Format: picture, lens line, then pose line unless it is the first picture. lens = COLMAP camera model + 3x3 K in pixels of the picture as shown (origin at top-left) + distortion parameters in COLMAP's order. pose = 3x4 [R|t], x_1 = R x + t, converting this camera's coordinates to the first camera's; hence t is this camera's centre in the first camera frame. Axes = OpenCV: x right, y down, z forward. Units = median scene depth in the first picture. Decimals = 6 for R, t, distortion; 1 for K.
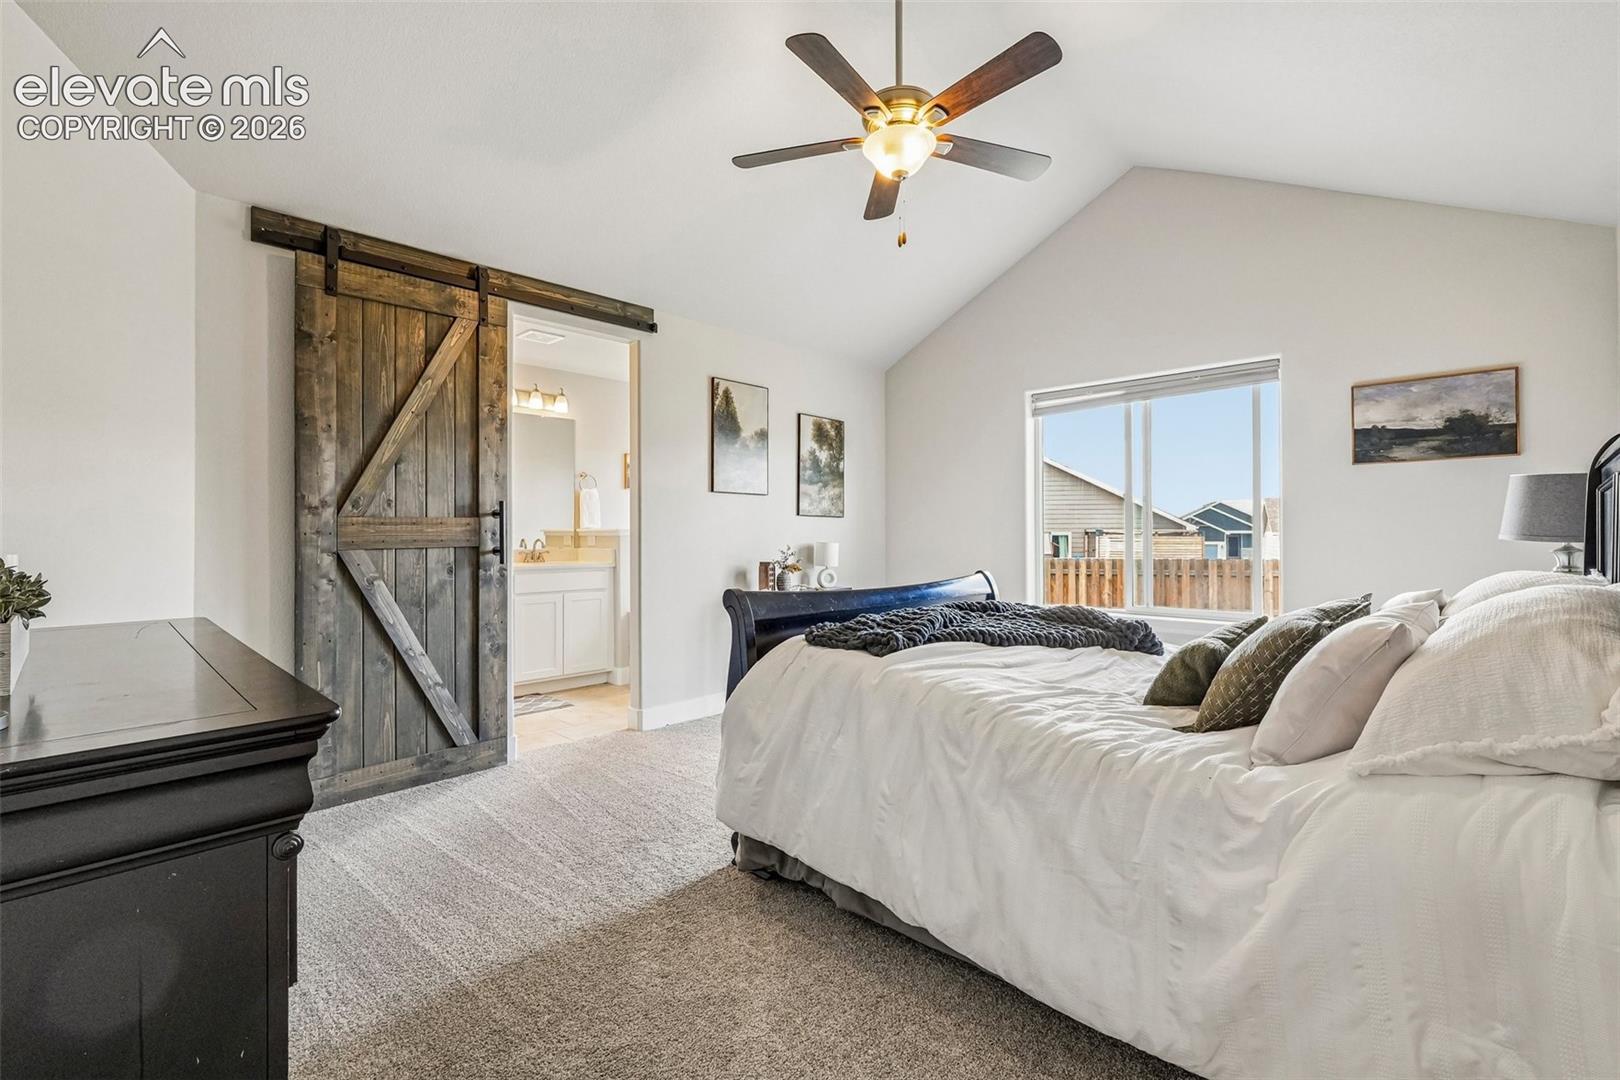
lens RADIAL K [[709.3, 0, 810.9], [0, 709.3, 526.0], [0, 0, 1]] dist [-0.001808, 0.001542]
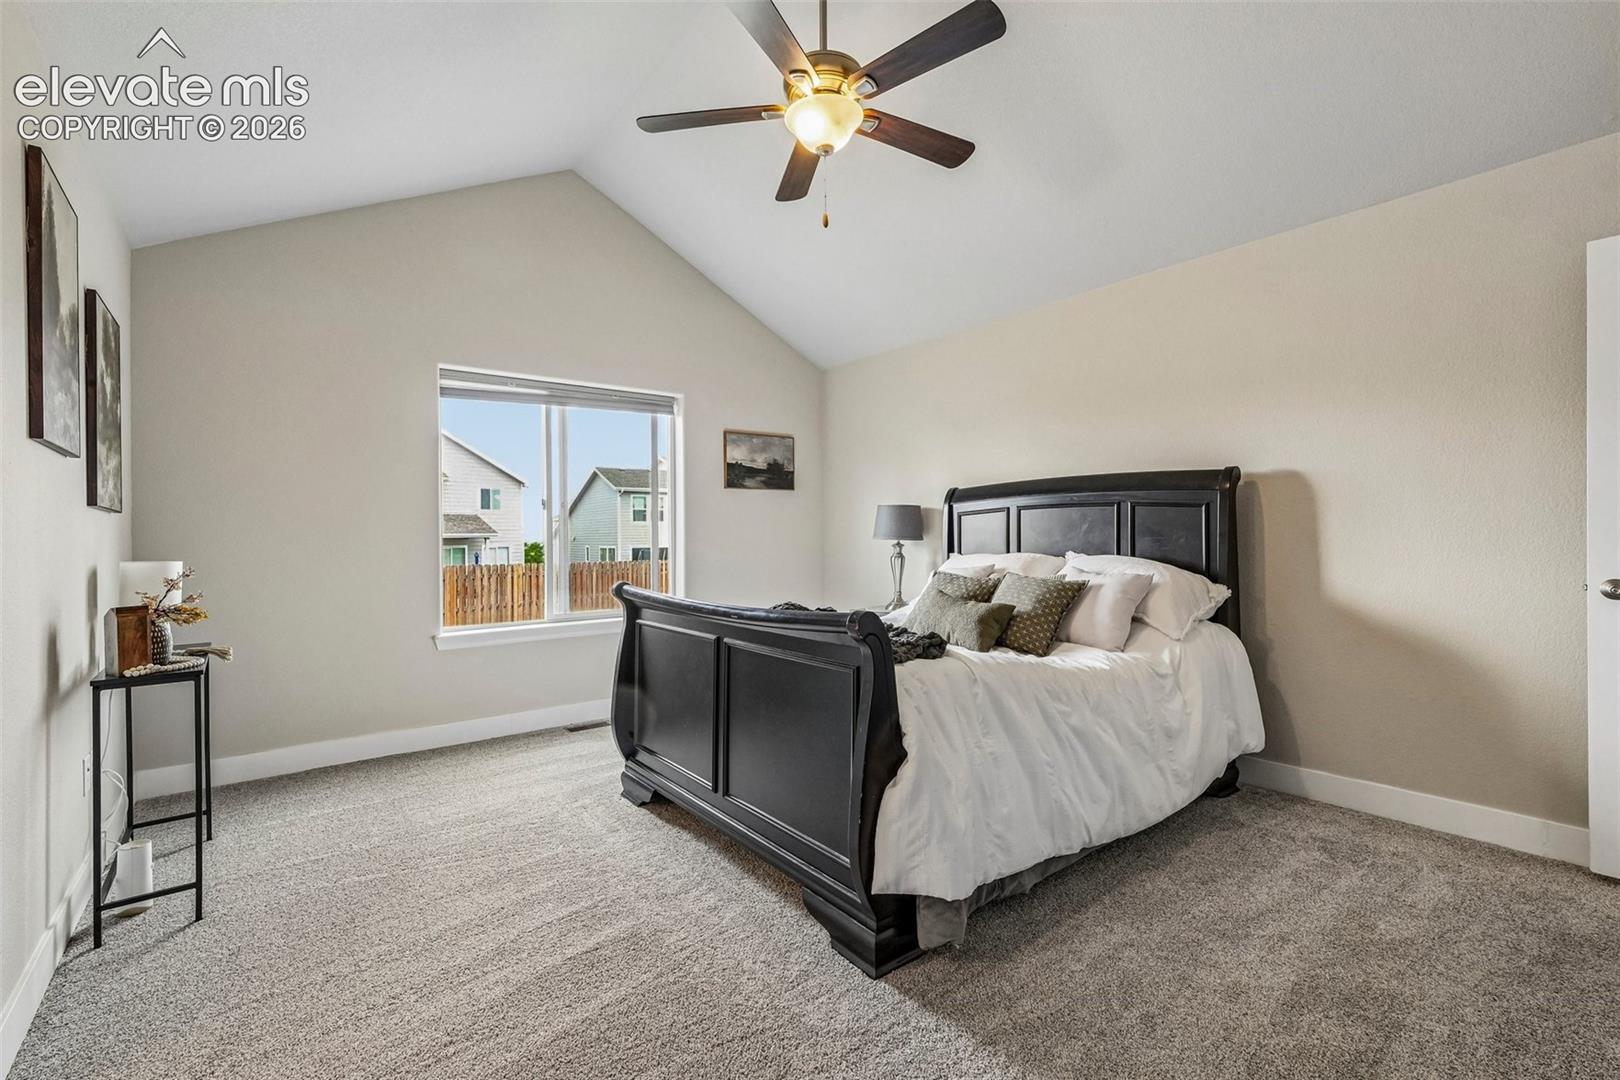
lens RADIAL K [[709.3, 0, 806.7], [0, 709.3, 539.1], [0, 0, 1]] dist [-0.001808, 0.001542]
pose [[0.139414, -0.006566, 0.990212, -0.606692], [0.001701, 0.999978, 0.006391, 0.003818], [-0.990233, 0.000793, 0.139422, 0.684294]]
